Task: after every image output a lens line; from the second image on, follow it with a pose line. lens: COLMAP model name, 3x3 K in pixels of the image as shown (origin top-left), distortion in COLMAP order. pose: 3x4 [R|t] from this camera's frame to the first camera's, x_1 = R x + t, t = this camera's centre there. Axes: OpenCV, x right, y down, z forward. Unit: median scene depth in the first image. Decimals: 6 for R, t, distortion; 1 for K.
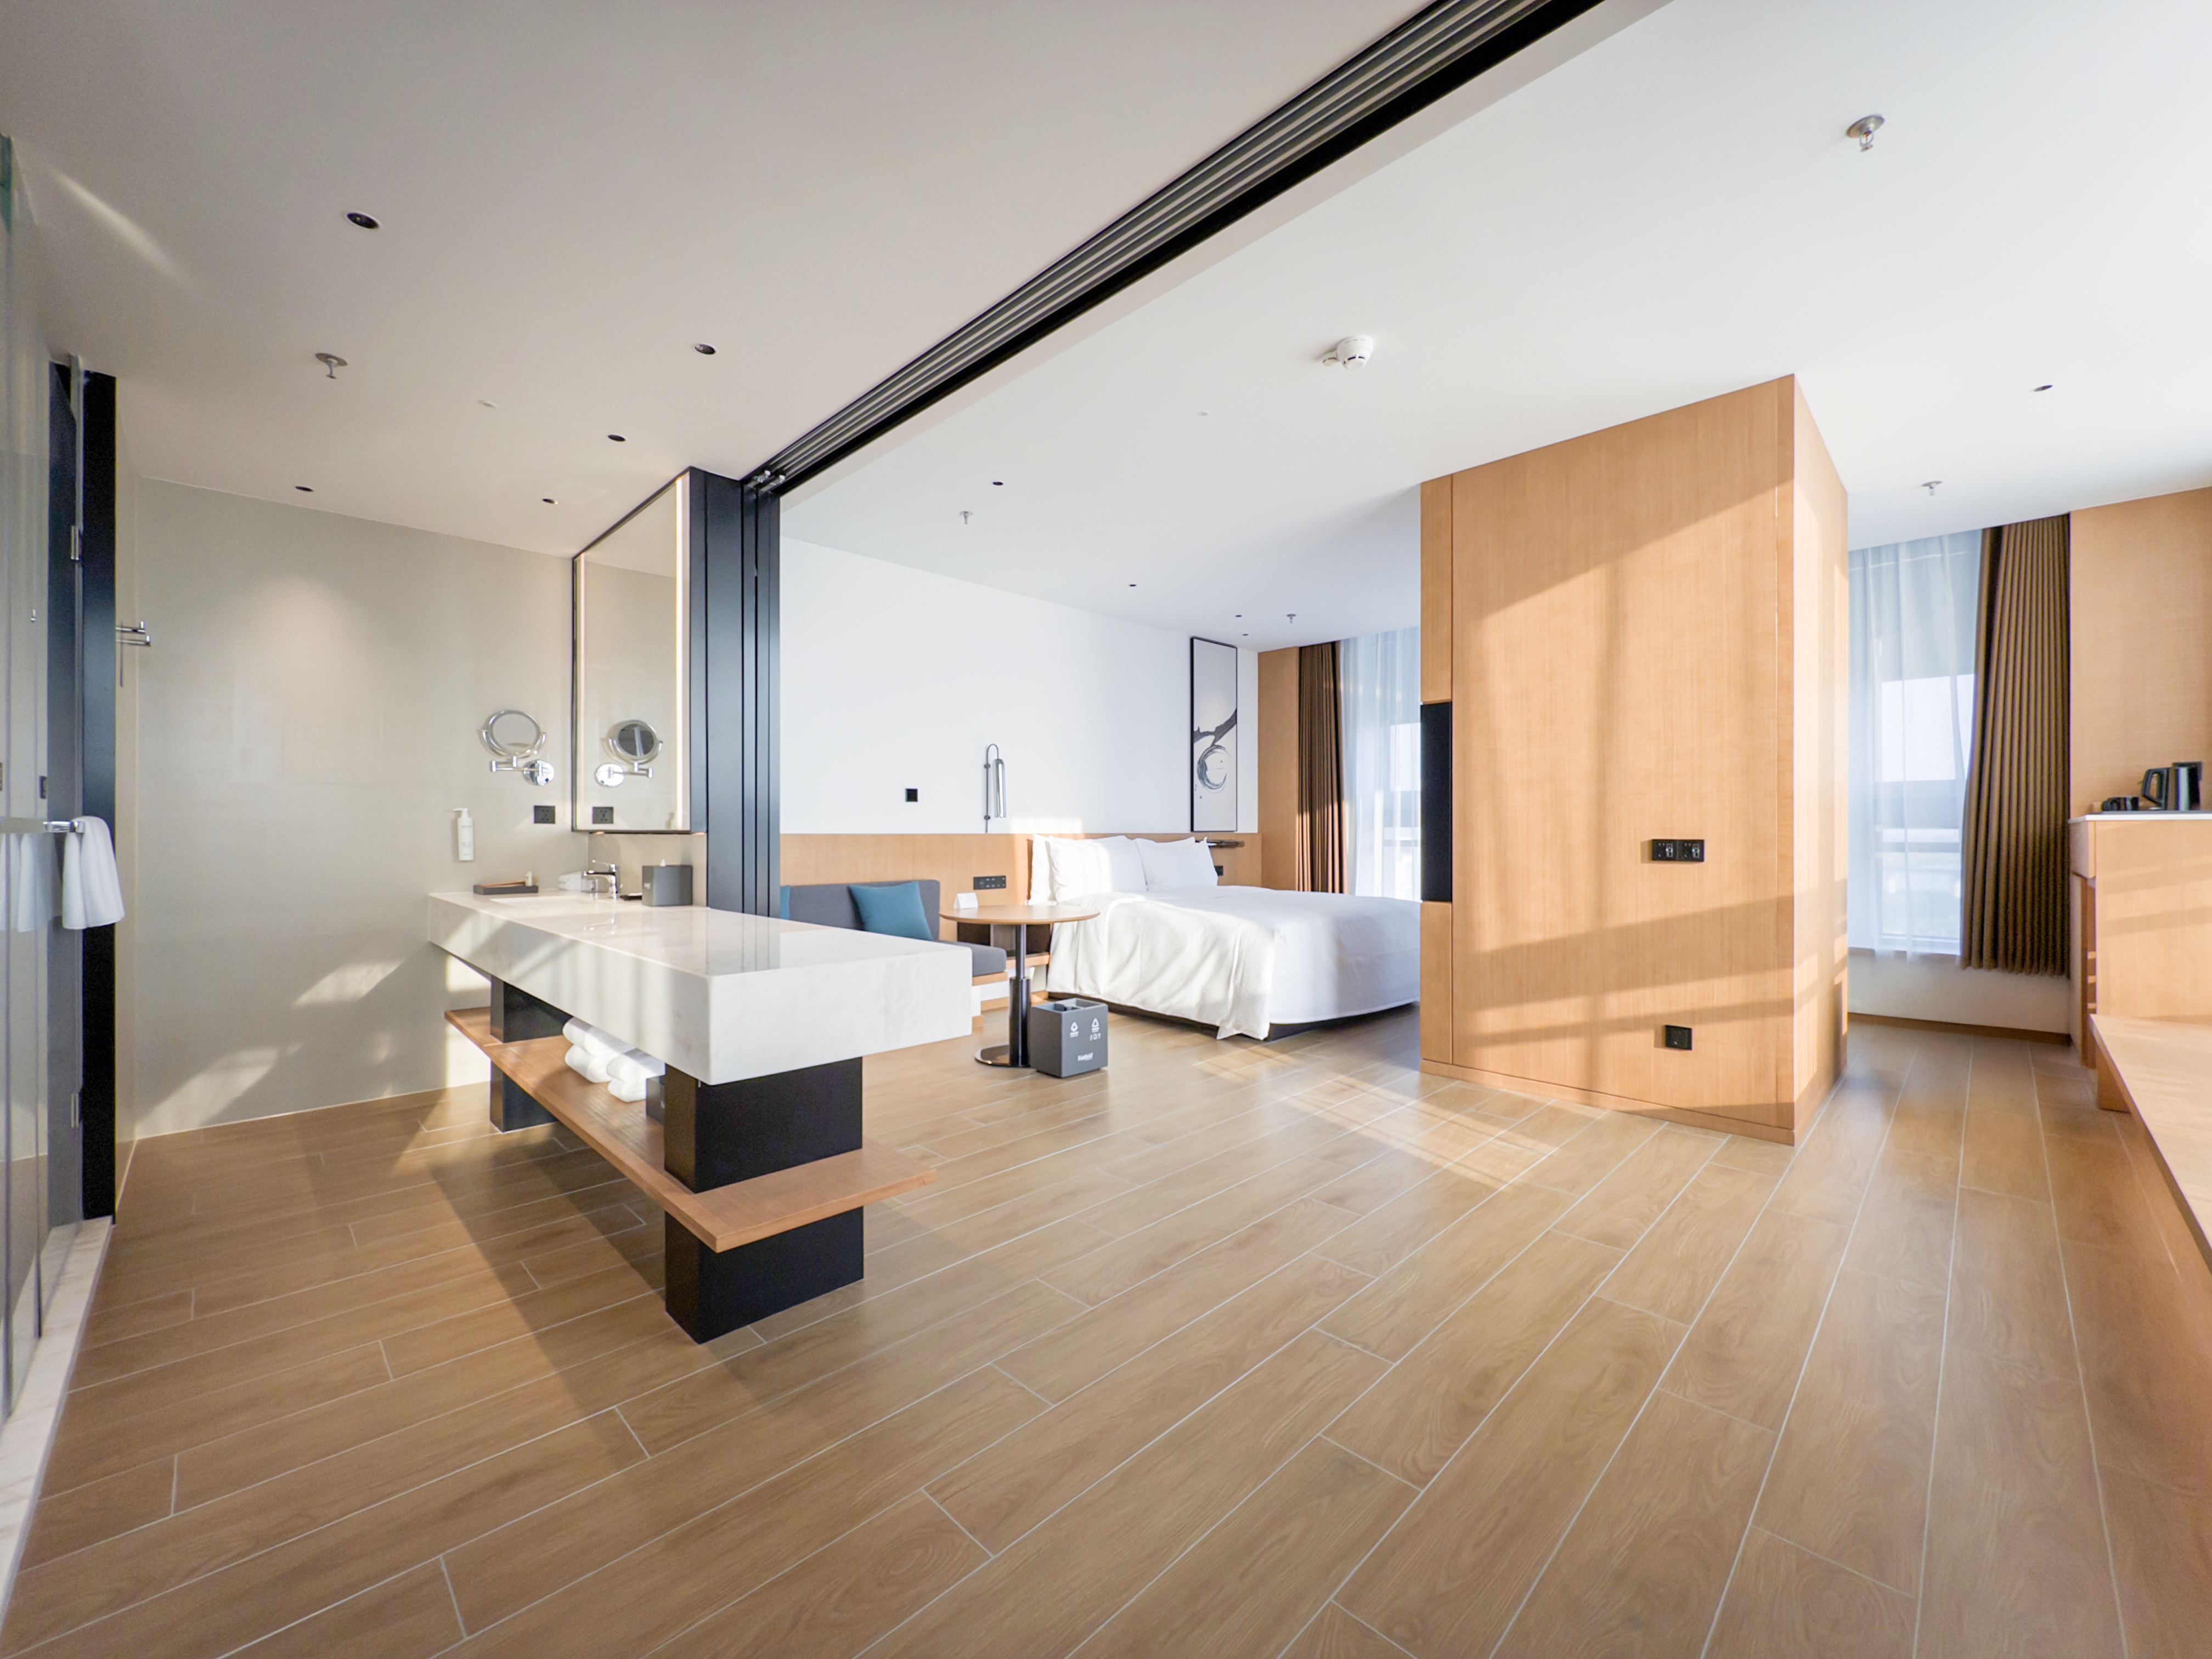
lens RADIAL K [[887.4, 0, 1118.2], [0, 887.4, 841.4], [0, 0, 1]] dist [0.000338, -0.000130]
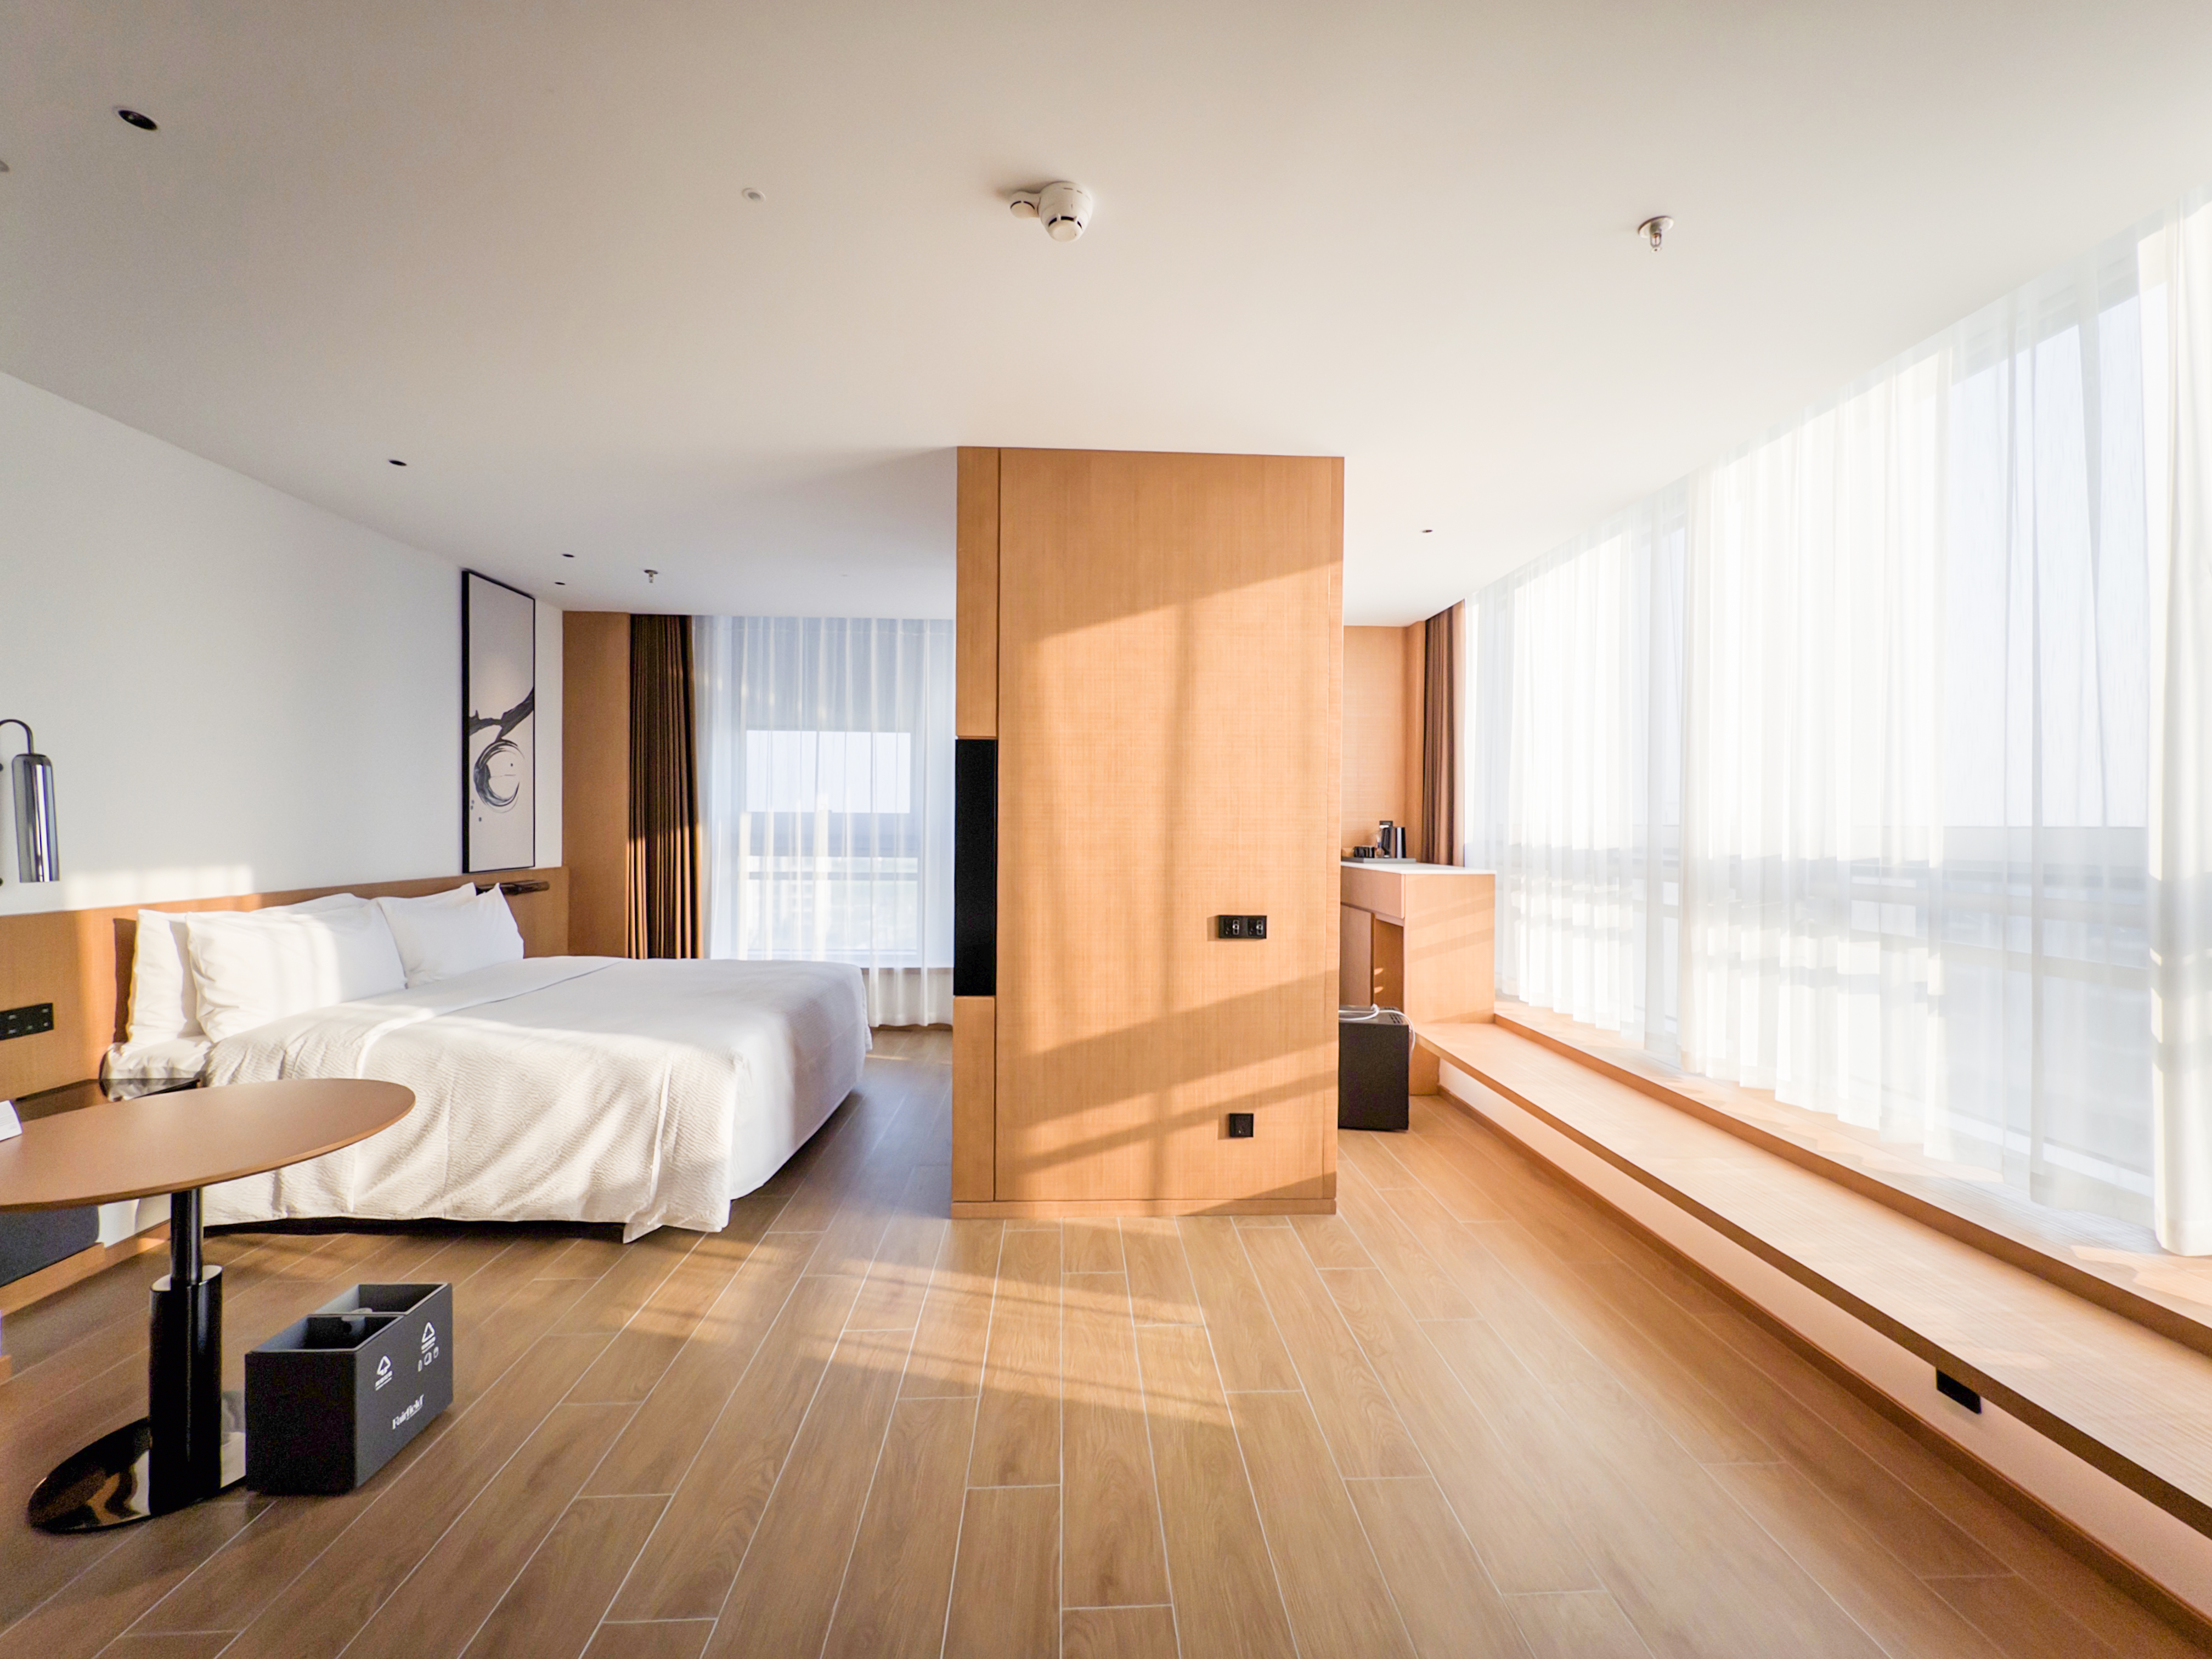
lens RADIAL K [[890.0, 0, 1102.7], [0, 890.0, 835.7], [0, 0, 1]] dist [0.001825, -0.000110]
pose [[0.679817, -0.002345, 0.733378, -0.138609], [-0.002930, 0.999978, 0.005913, -0.078247], [-0.733376, -0.006169, 0.679795, 0.401673]]
